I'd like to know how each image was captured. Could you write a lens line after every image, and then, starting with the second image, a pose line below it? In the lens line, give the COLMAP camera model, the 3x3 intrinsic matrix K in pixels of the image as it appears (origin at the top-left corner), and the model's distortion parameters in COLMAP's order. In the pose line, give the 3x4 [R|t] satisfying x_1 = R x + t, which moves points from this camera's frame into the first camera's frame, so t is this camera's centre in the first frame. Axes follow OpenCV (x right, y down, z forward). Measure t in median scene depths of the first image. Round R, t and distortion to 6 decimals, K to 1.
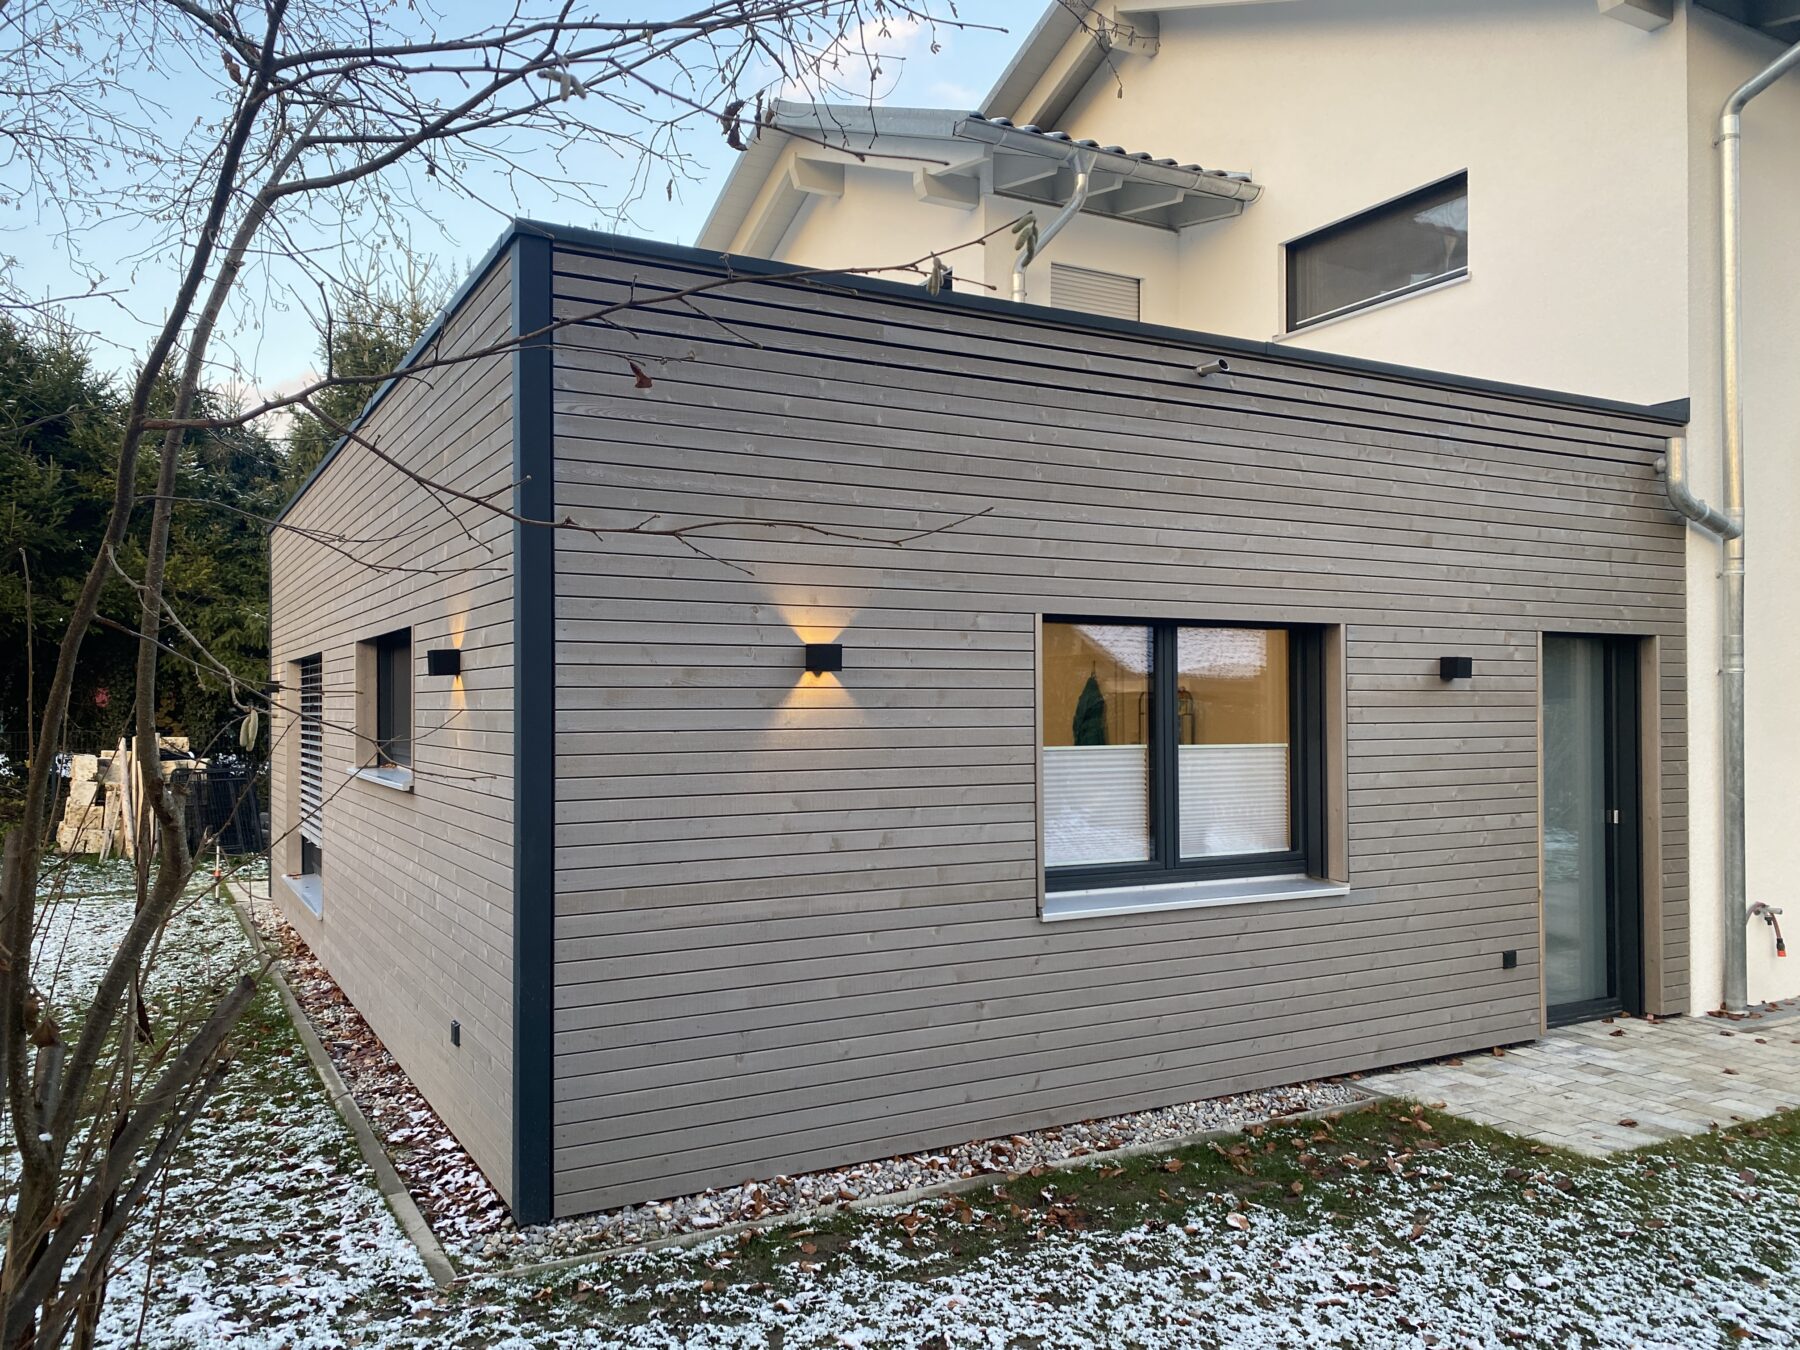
lens RADIAL K [[1382.9, 0, 897.1], [0, 1382.9, 672.2], [0, 0, 1]] dist [0.053132, -0.060053]
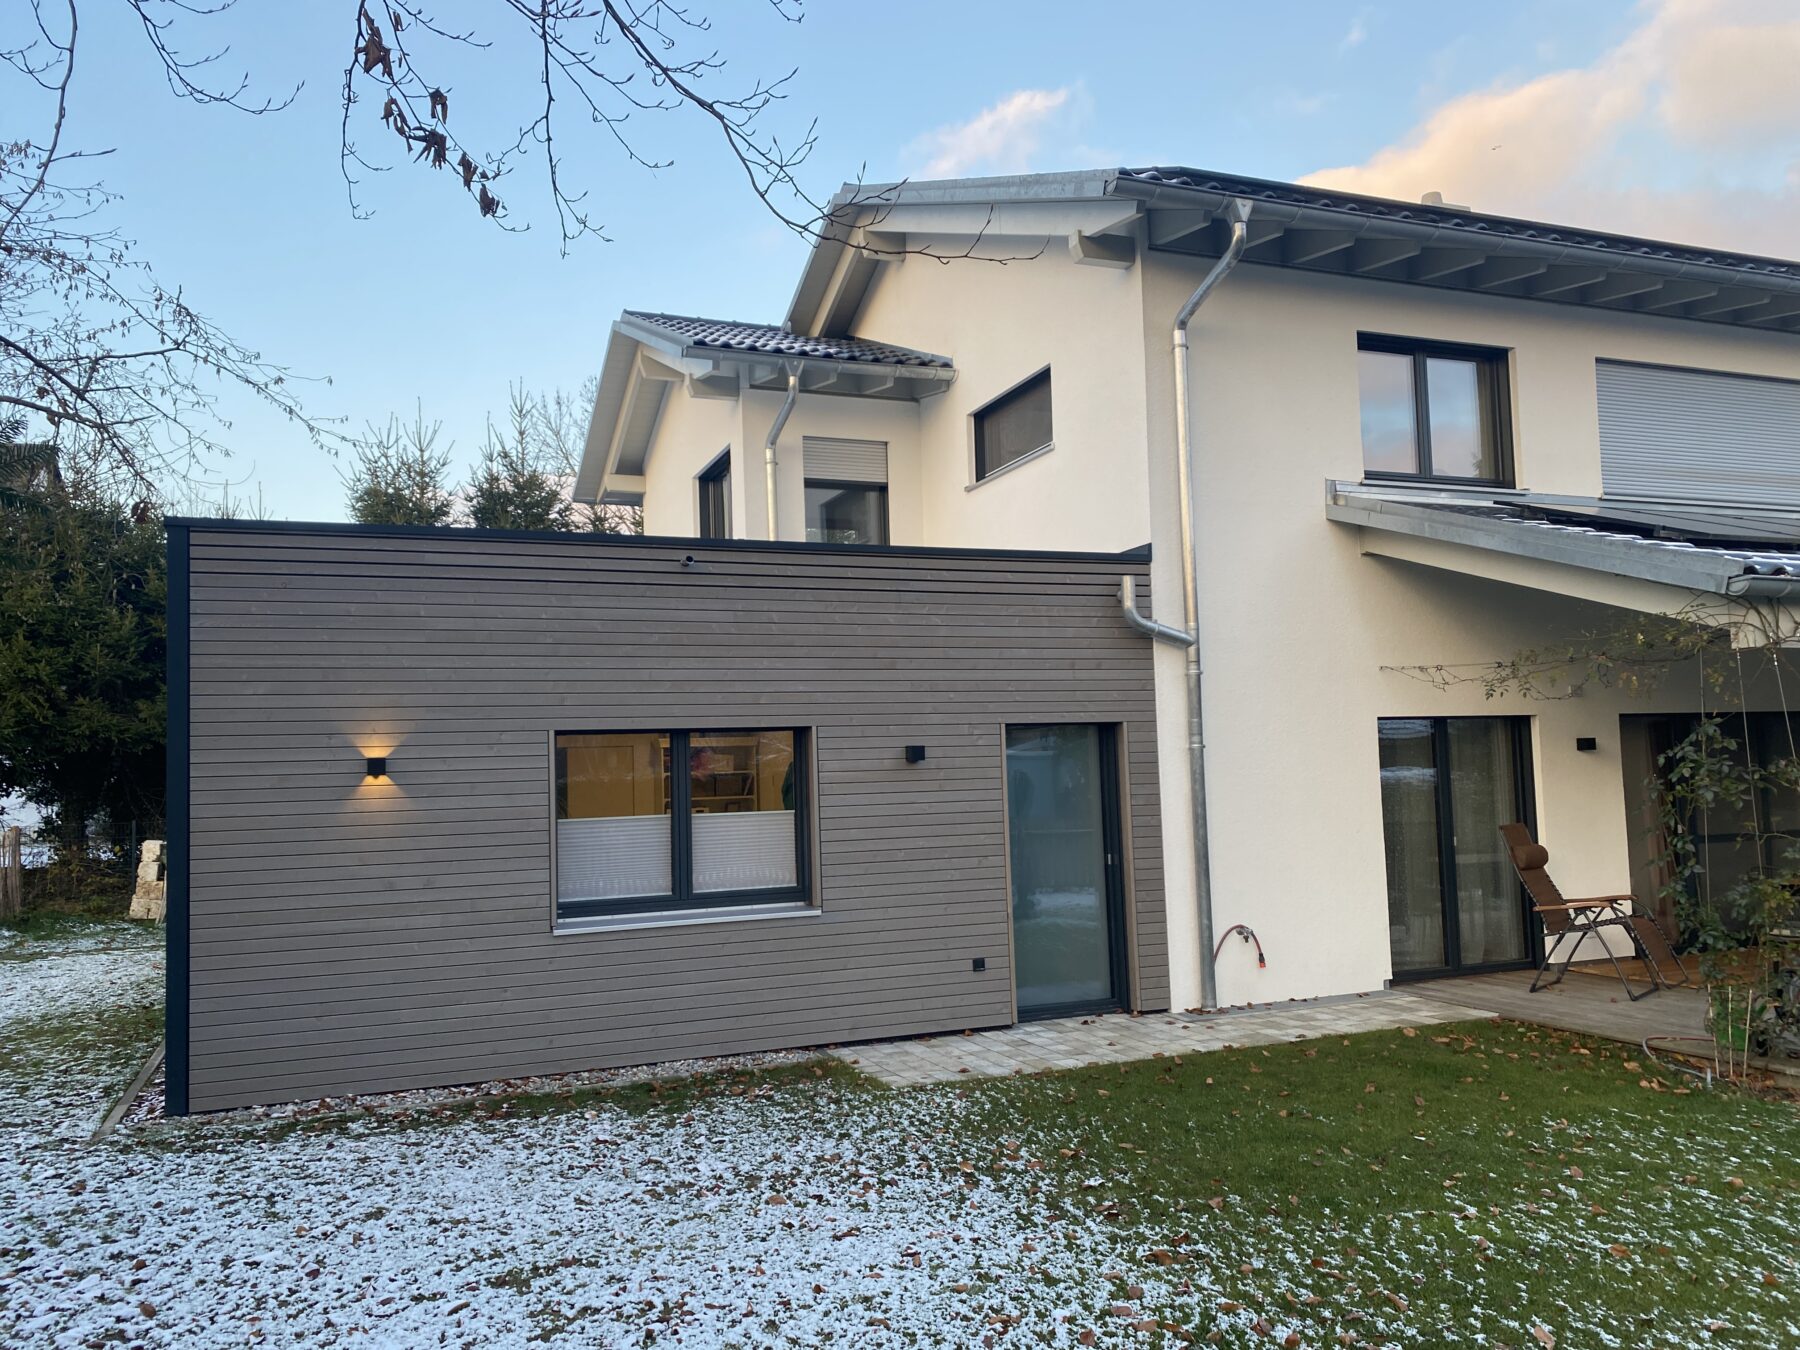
lens RADIAL K [[1382.9, 0, 903.8], [0, 1382.9, 677.5], [0, 0, 1]] dist [0.053132, -0.060053]
pose [[0.991762, -0.035815, -0.122985, 0.665494], [0.030090, 0.998389, -0.048097, -0.015577], [0.124510, 0.044000, 0.991242, -0.455837]]
